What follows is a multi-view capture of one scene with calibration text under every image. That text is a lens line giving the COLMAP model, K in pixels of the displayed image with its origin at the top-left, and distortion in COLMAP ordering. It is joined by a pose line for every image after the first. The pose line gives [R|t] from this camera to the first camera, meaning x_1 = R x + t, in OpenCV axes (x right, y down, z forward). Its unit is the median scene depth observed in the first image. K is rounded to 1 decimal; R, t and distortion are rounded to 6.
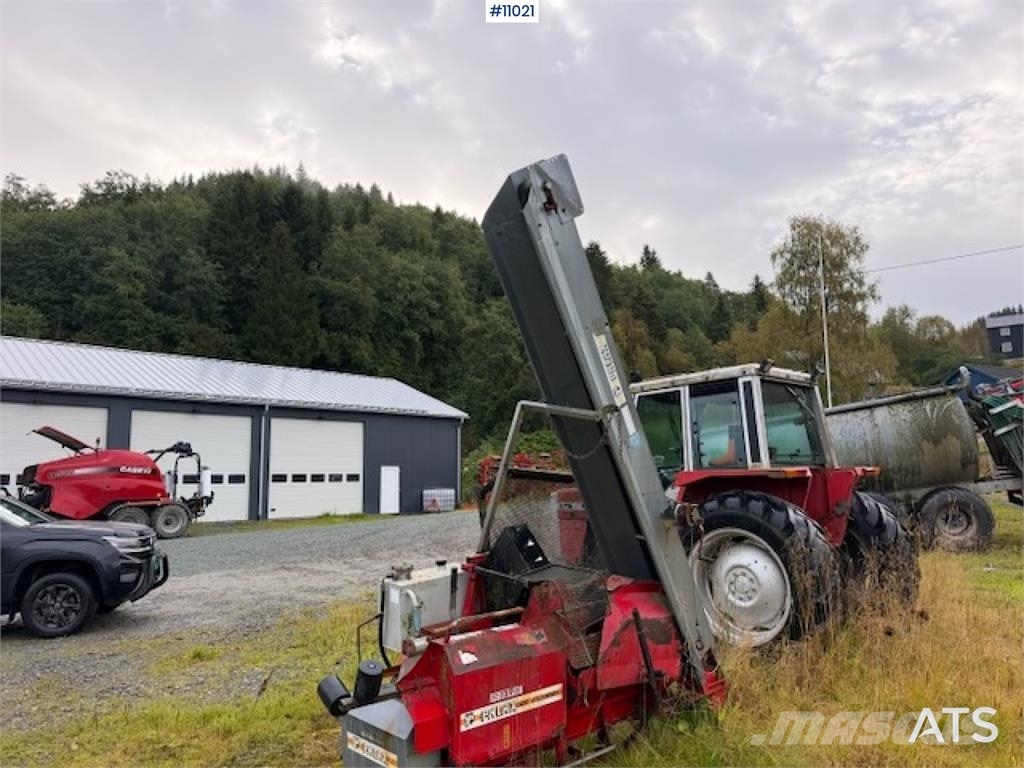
lens RADIAL K [[720.0, 0, 505.3], [0, 720.0, 386.8], [0, 0, 1]] dist [0.053021, -0.060916]
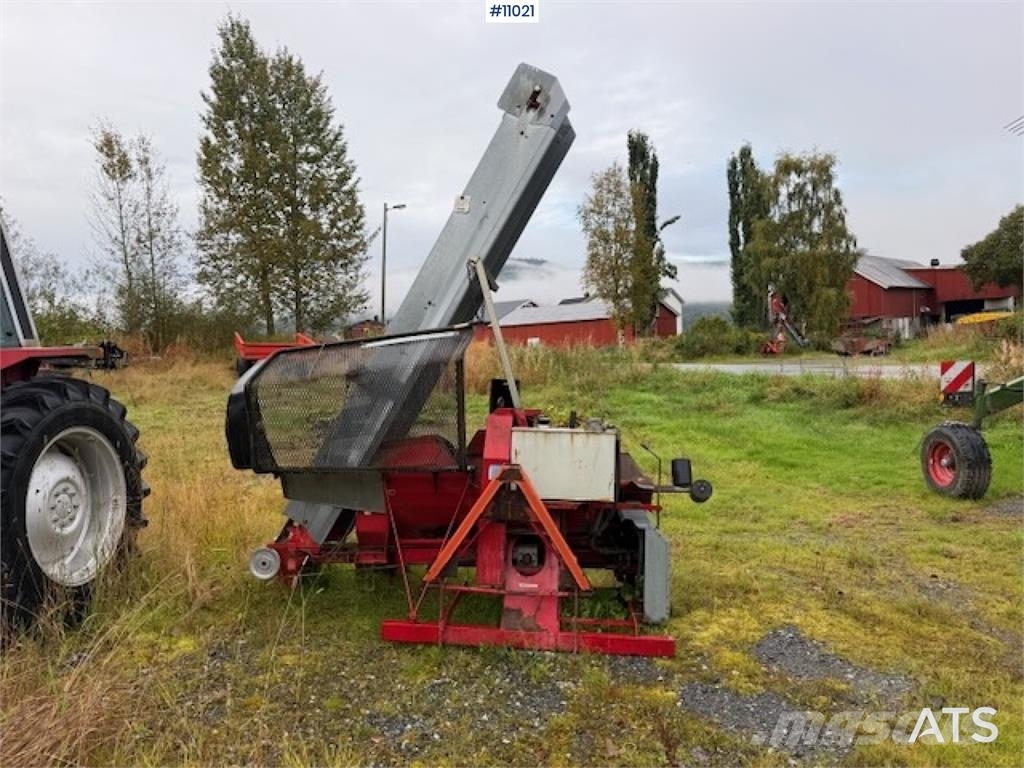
lens RADIAL K [[720.0, 0, 507.8], [0, 720.0, 383.1], [0, 0, 1]] dist [0.053021, -0.060916]
pose [[-0.705368, 0.013179, 0.708719, -0.313946], [-0.027860, 0.998539, -0.046296, 0.107965], [-0.708294, -0.052400, -0.703970, 0.753003]]
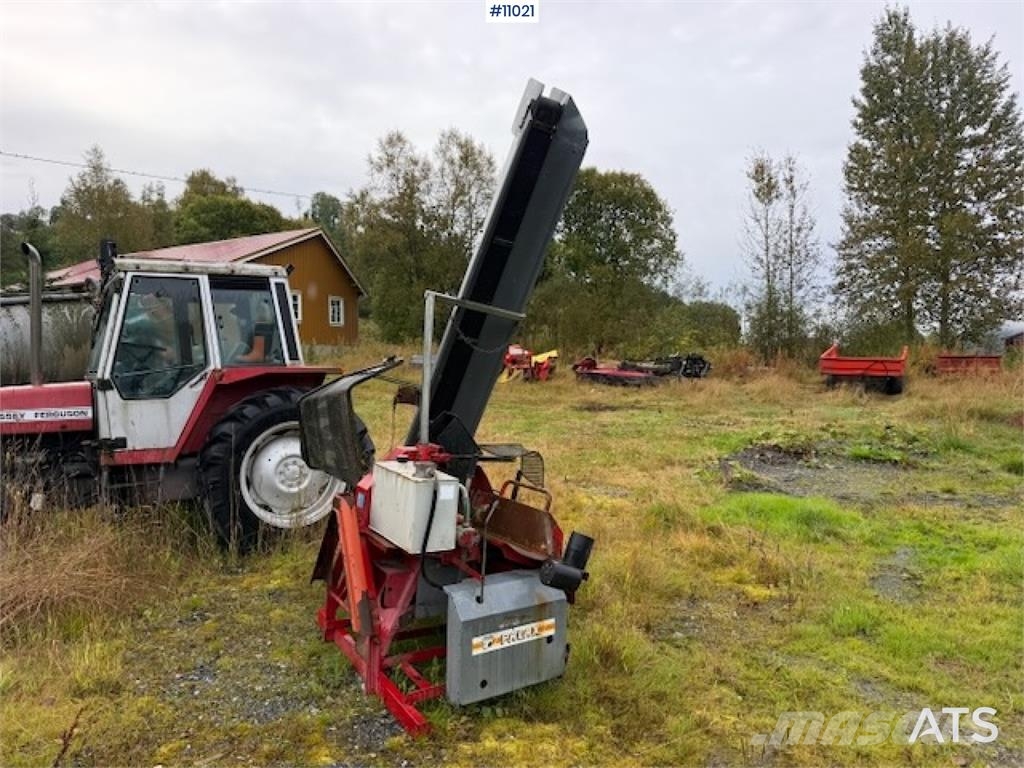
lens RADIAL K [[720.0, 0, 513.5], [0, 720.0, 390.5], [0, 0, 1]] dist [0.053021, -0.060916]
pose [[0.143400, -0.007800, 0.989634, -0.431732], [-0.115445, 0.993010, 0.024555, 0.054616], [-0.982908, -0.117769, 0.141498, 0.337144]]
